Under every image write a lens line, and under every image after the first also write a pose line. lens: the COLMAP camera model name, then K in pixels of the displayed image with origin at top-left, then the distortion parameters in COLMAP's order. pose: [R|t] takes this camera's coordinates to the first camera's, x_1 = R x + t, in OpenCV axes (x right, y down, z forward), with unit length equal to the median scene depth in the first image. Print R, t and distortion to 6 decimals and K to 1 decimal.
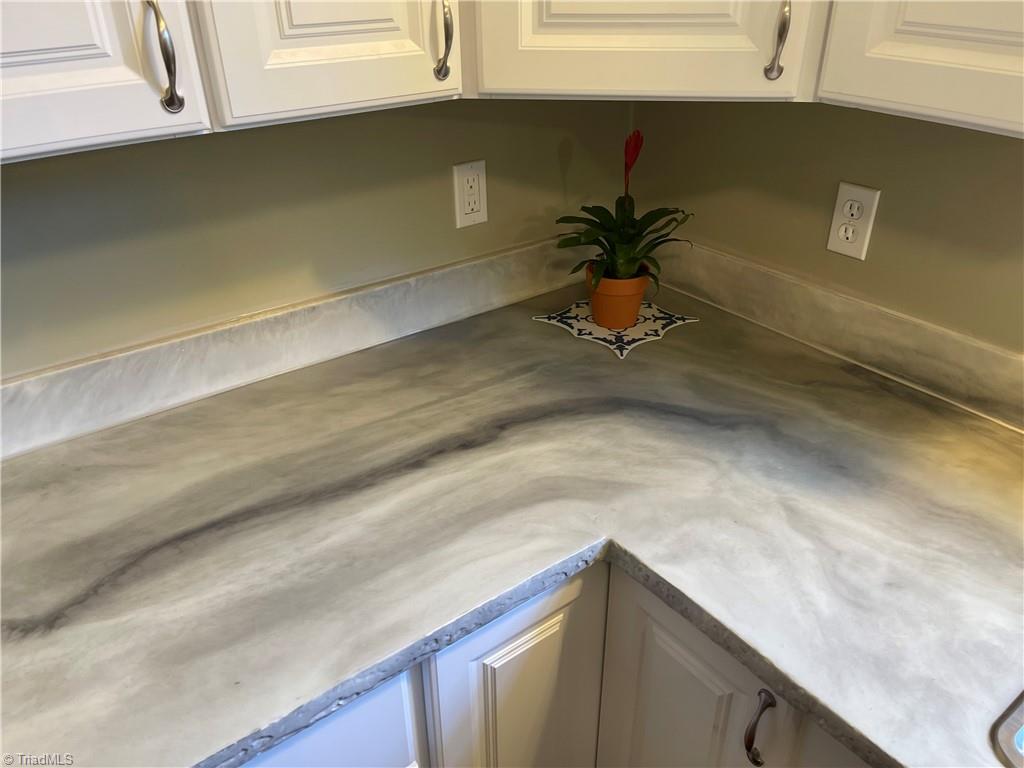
lens RADIAL K [[771.0, 0, 526.1], [0, 771.0, 389.0], [0, 0, 1]] dist [0.067026, -0.083305]
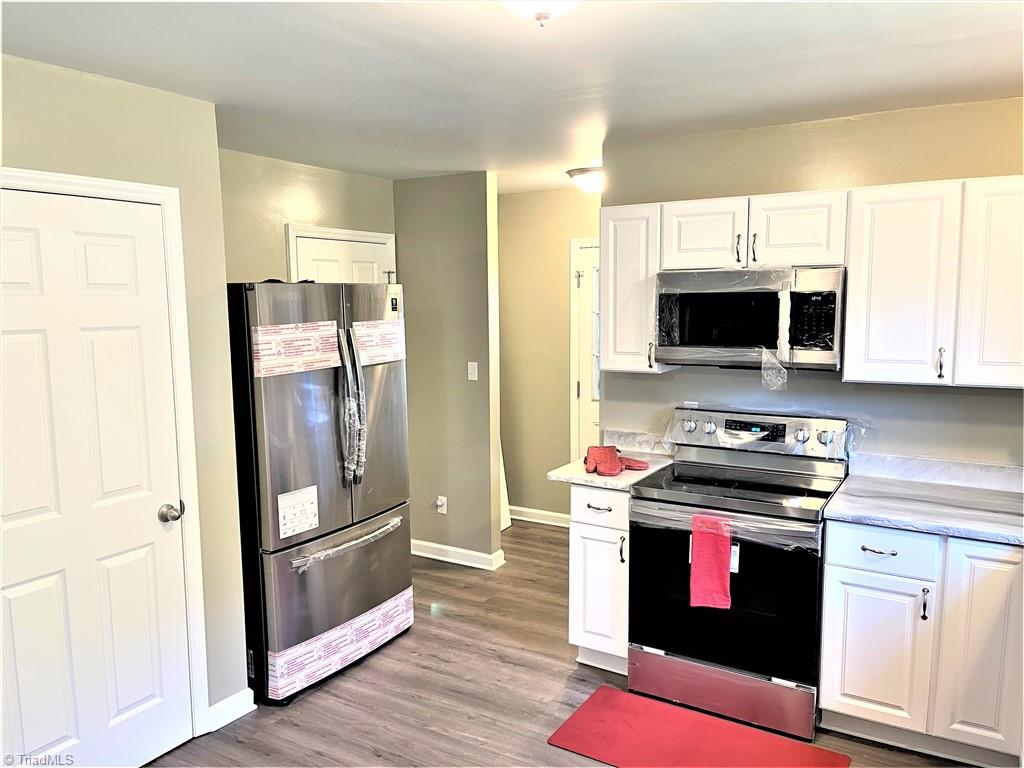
lens RADIAL K [[771.0, 0, 512.5], [0, 771.0, 387.2], [0, 0, 1]] dist [0.067026, -0.083305]
pose [[0.363512, 0.112794, -0.924736, 1.664497], [-0.460367, 0.884718, -0.073056, 0.665355], [0.809890, 0.452275, 0.373532, -1.513909]]
